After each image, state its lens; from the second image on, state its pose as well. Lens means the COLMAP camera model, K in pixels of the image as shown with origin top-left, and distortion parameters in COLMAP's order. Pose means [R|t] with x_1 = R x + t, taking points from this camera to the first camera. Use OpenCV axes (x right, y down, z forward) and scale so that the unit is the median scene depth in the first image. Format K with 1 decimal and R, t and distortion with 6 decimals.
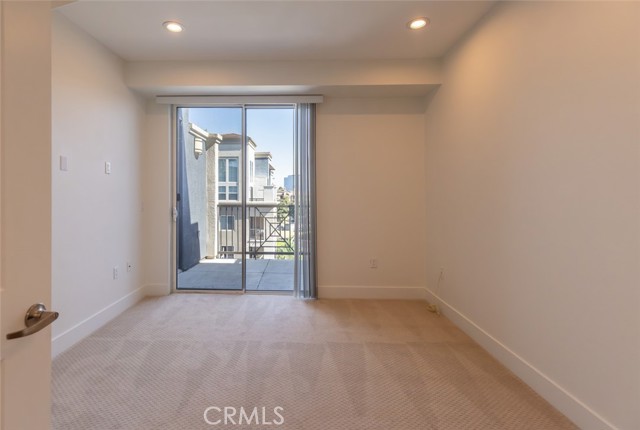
lens RADIAL K [[311.4, 0, 284.9], [0, 311.4, 193.0], [0, 0, 1]] dist [-0.001655, -0.000099]
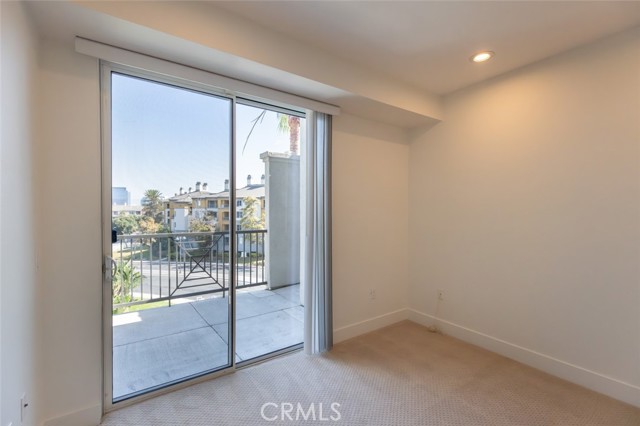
lens RADIAL K [[285.8, 0, 320.0], [0, 285.8, 213.0], [0, 0, 1]] dist [0.000129, 0.000204]
pose [[0.790765, -0.005702, 0.612094, -0.227849], [-0.004087, 0.999885, 0.014594, -0.022117], [-0.612107, -0.014042, 0.790651, 0.241544]]
